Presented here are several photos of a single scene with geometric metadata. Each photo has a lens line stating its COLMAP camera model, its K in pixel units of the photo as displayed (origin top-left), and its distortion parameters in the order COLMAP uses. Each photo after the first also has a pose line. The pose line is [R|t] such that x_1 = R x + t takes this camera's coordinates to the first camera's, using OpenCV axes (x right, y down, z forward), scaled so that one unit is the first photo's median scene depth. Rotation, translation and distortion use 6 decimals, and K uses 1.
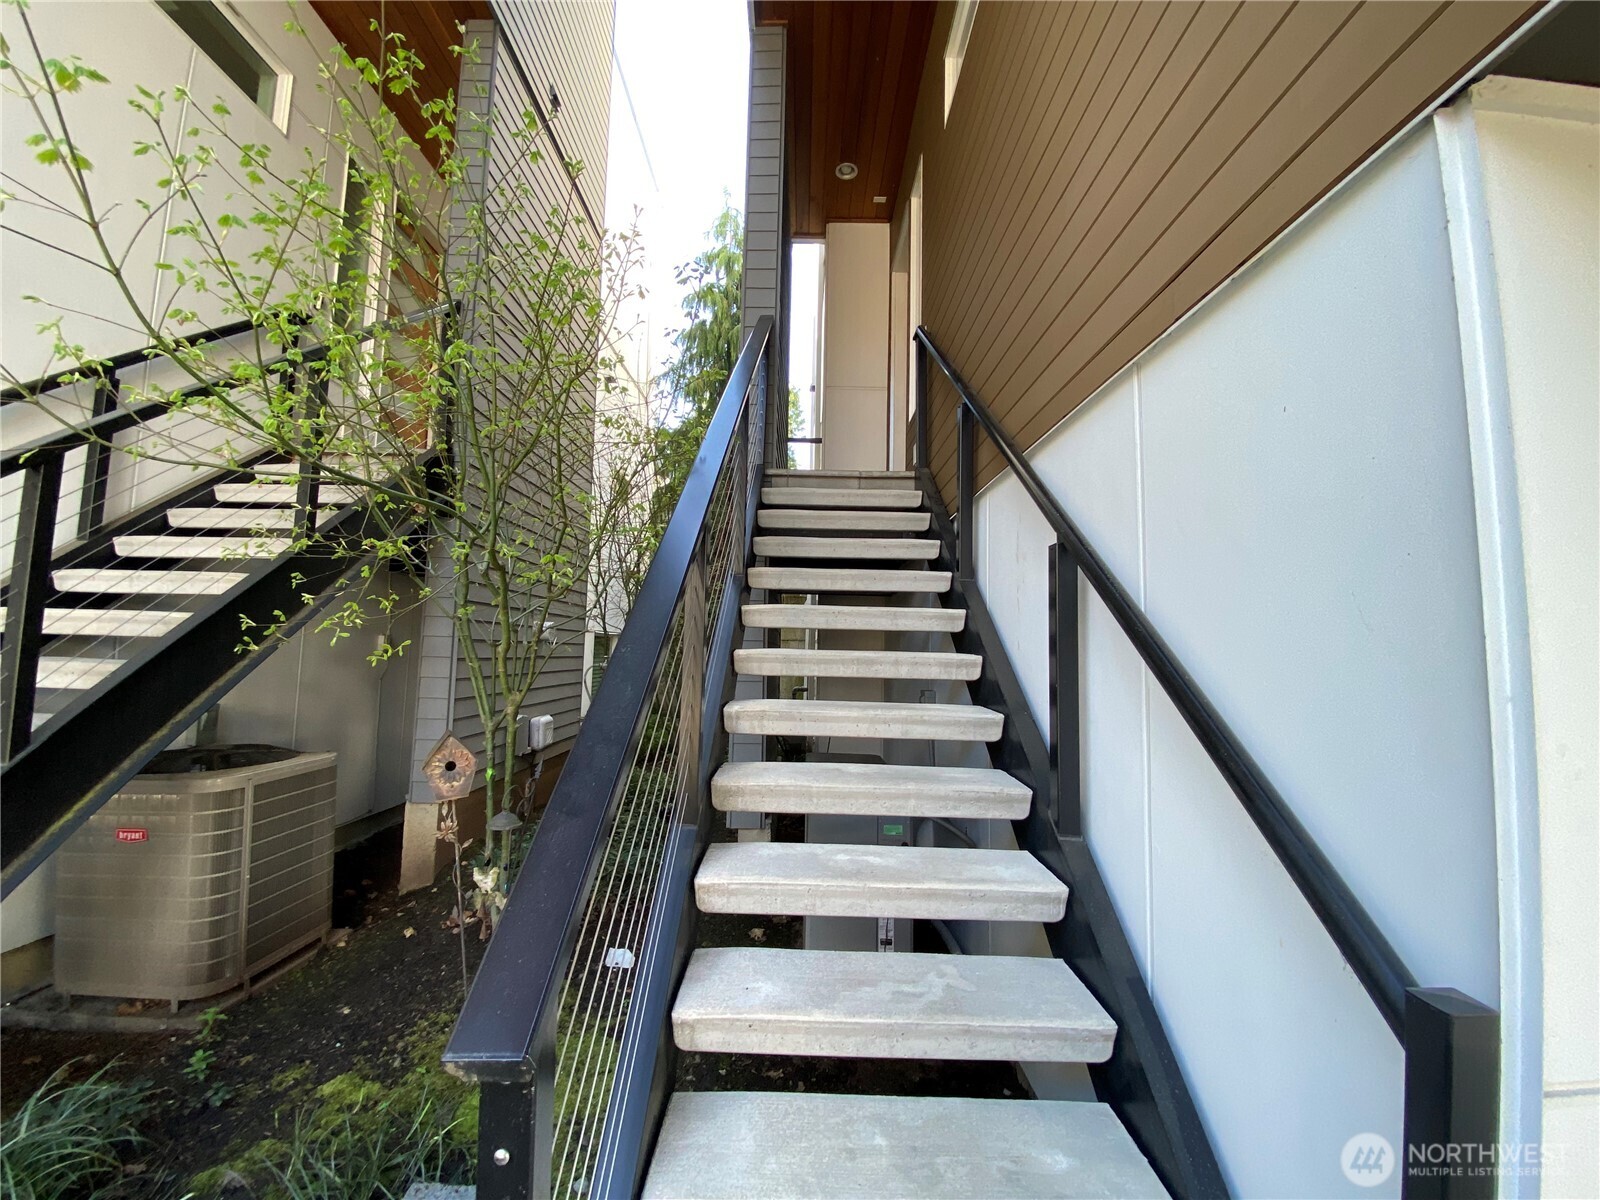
lens RADIAL K [[654.0, 0, 796.1], [0, 654.0, 609.6], [0, 0, 1]] dist [-0.008271, -0.005213]
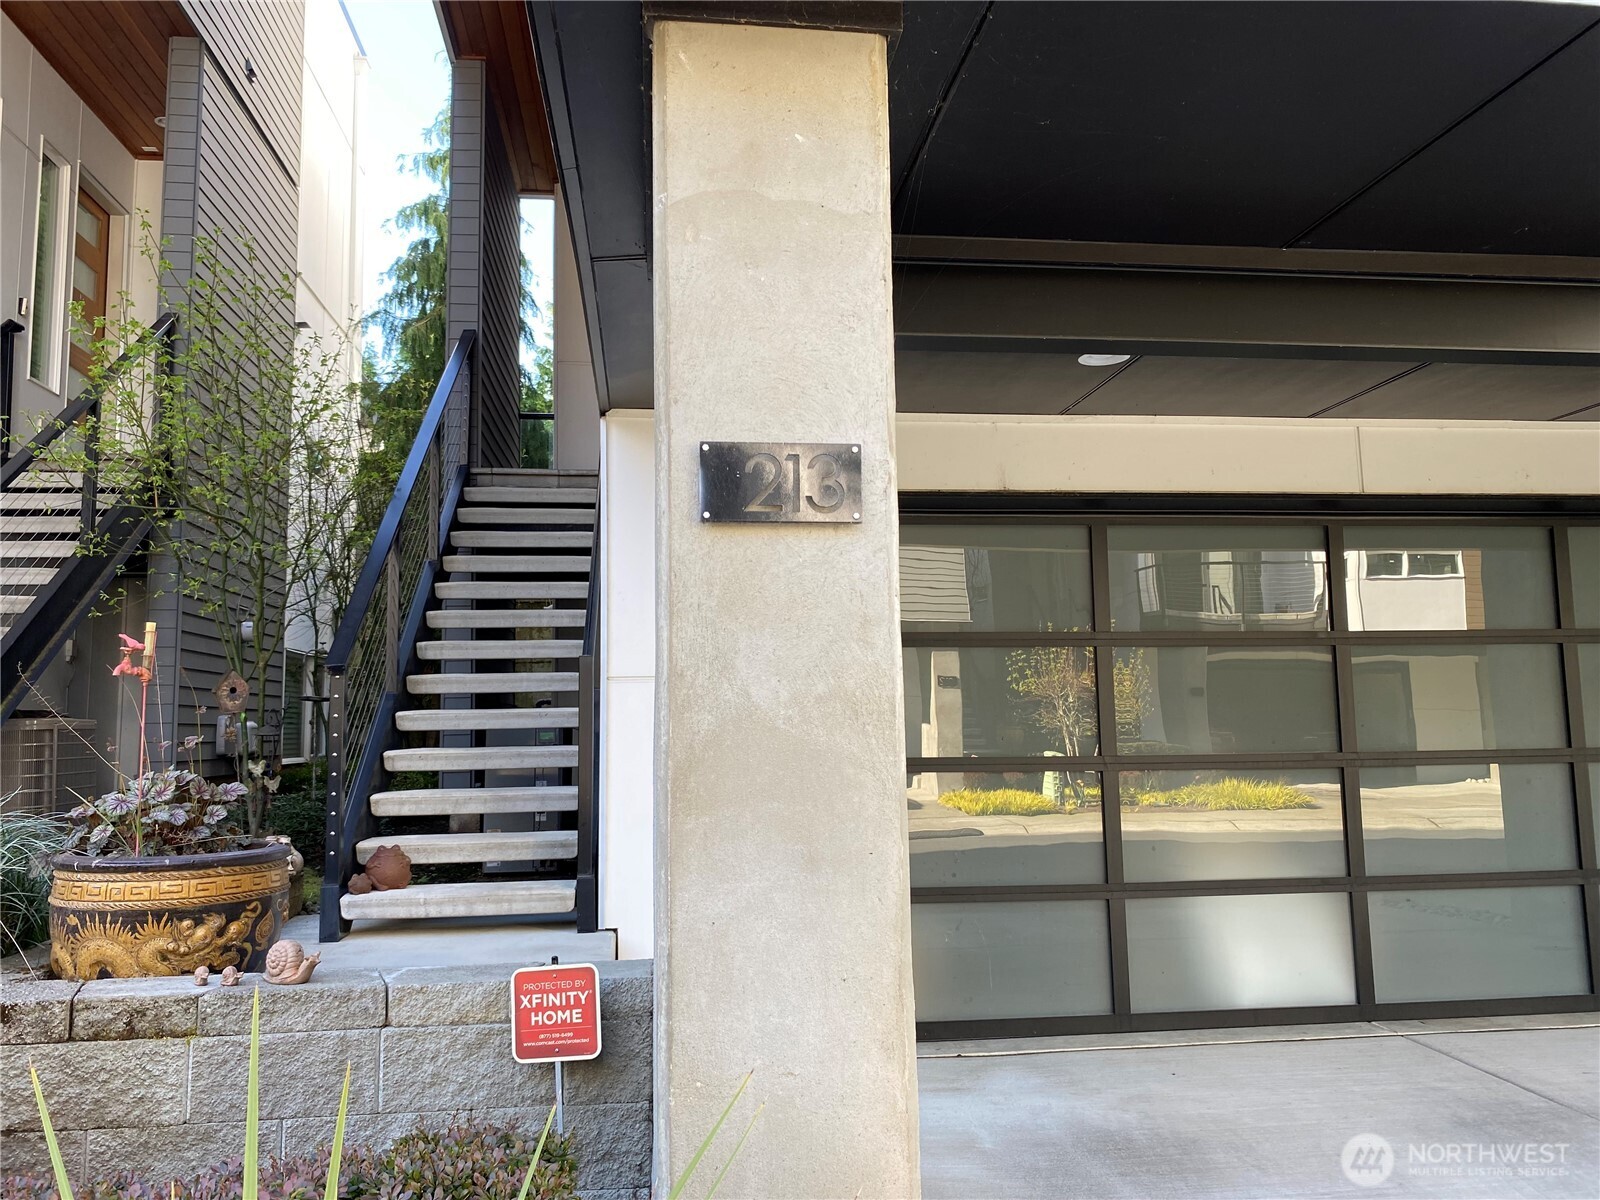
lens RADIAL K [[1231.0, 0, 763.3], [0, 1231.0, 591.1], [0, 0, 1]] dist [0.036321, -0.018820]
pose [[0.994604, -0.020895, 0.101619, 0.231272], [0.024679, 0.999043, -0.036124, 0.082432], [-0.100767, 0.038437, 0.994167, -1.134211]]
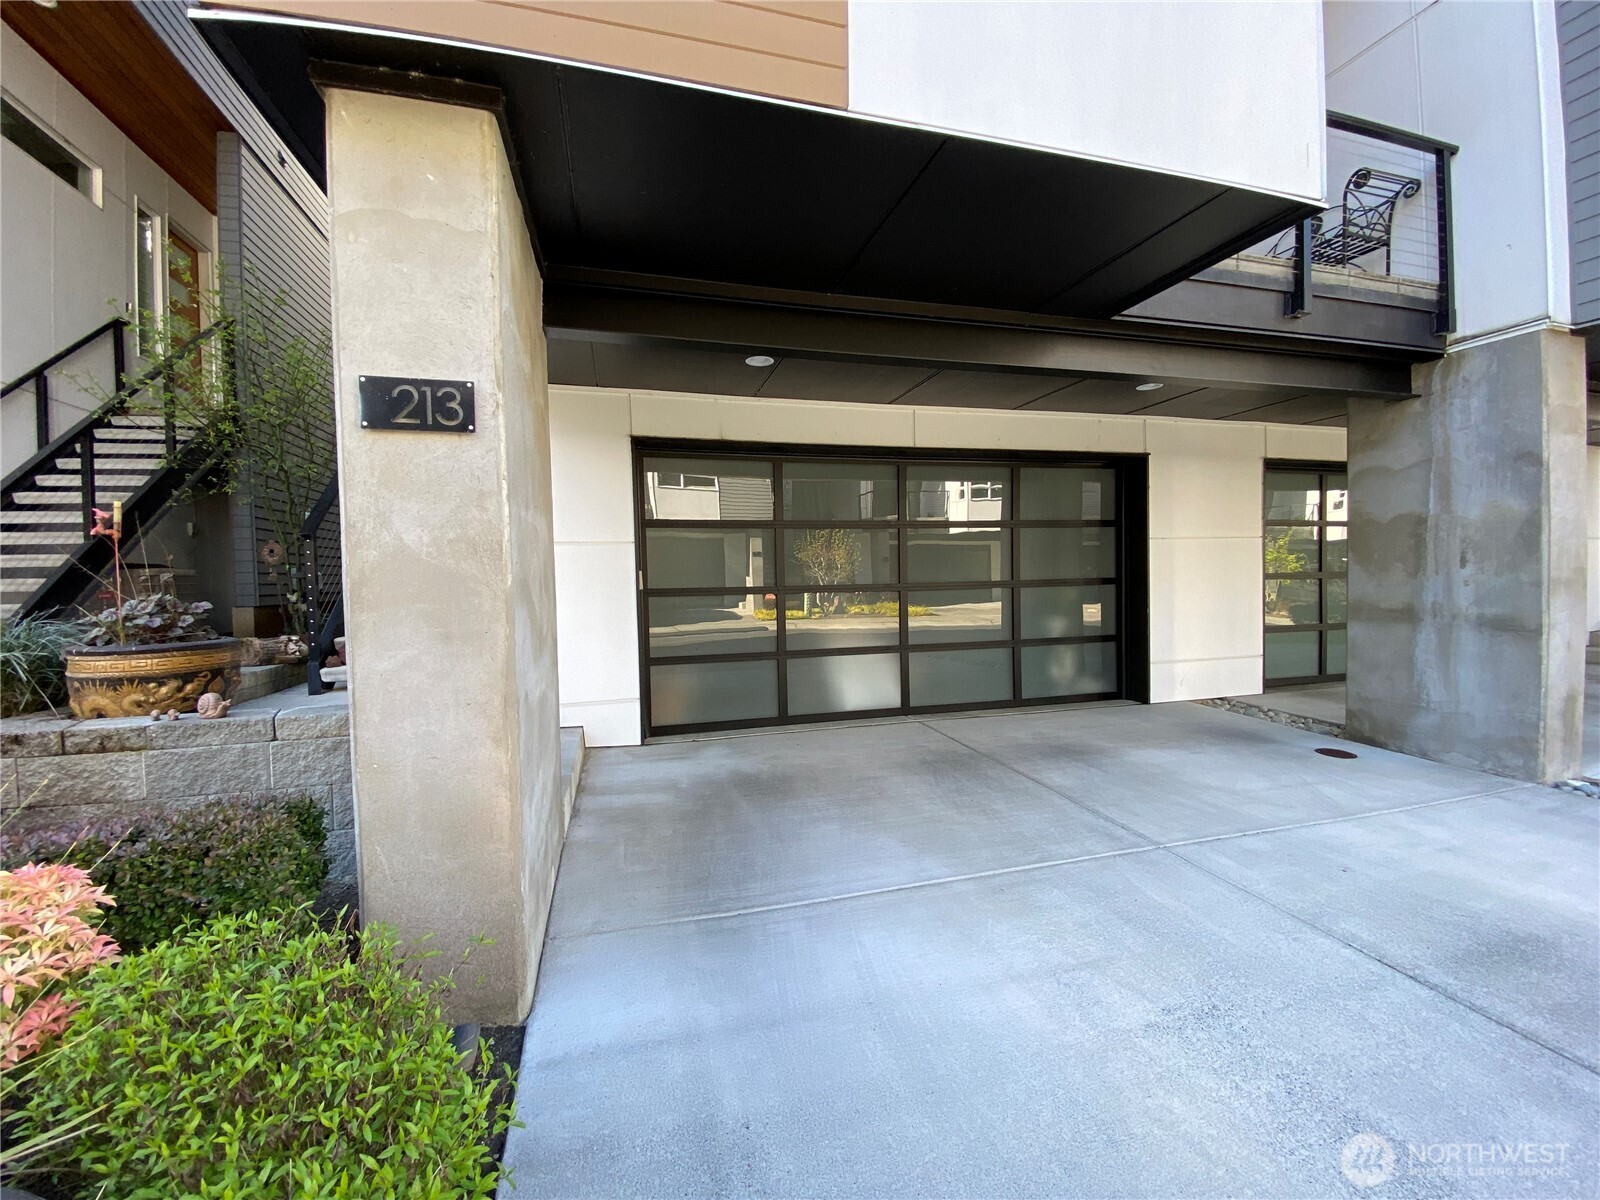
lens RADIAL K [[654.0, 0, 792.3], [0, 654.0, 607.7], [0, 0, 1]] dist [-0.008271, -0.005213]
pose [[0.964201, -0.049087, 0.260589, 0.425919], [0.017443, 0.992330, 0.122384, 0.105396], [-0.264597, -0.113457, 0.957662, -1.119769]]
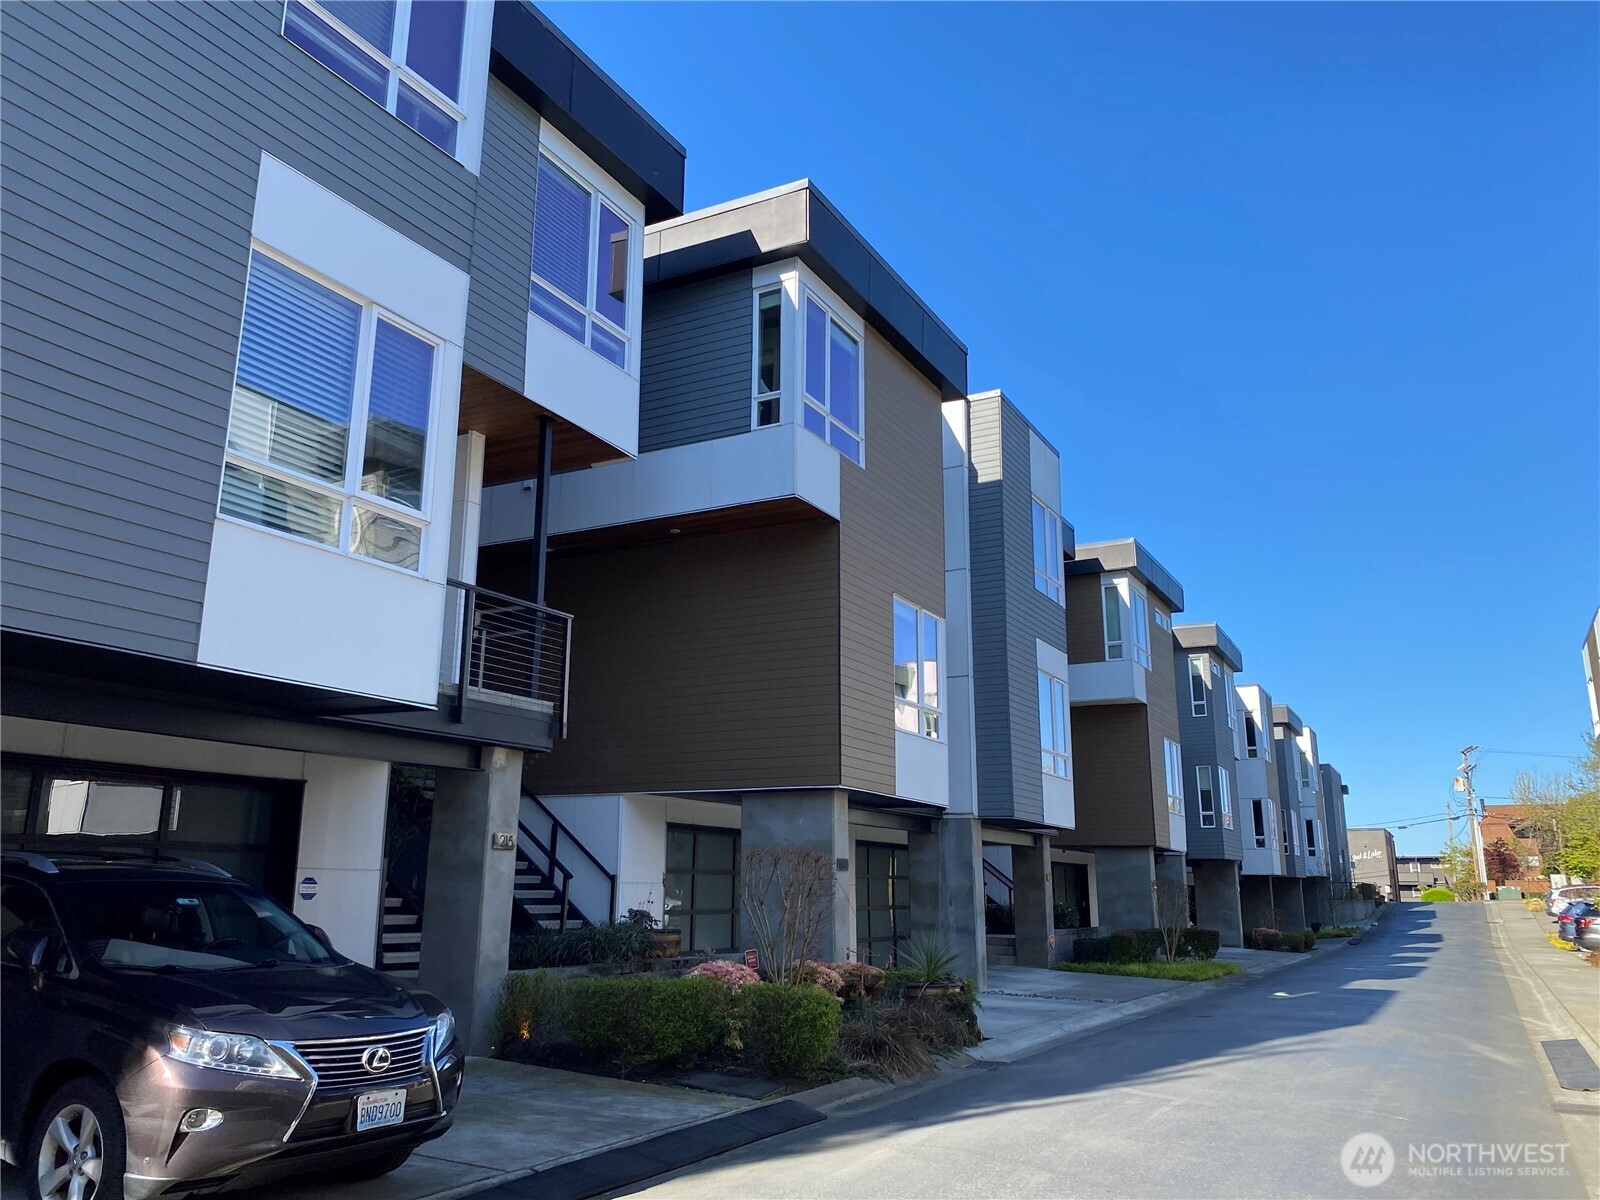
lens RADIAL K [[1231.0, 0, 790.7], [0, 1231.0, 588.8], [0, 0, 1]] dist [0.036321, -0.018820]
pose [[0.467713, 0.199003, 0.861186, -3.299645], [-0.066992, 0.979504, -0.189960, -0.088913], [-0.881338, 0.031155, 0.471458, -2.282968]]
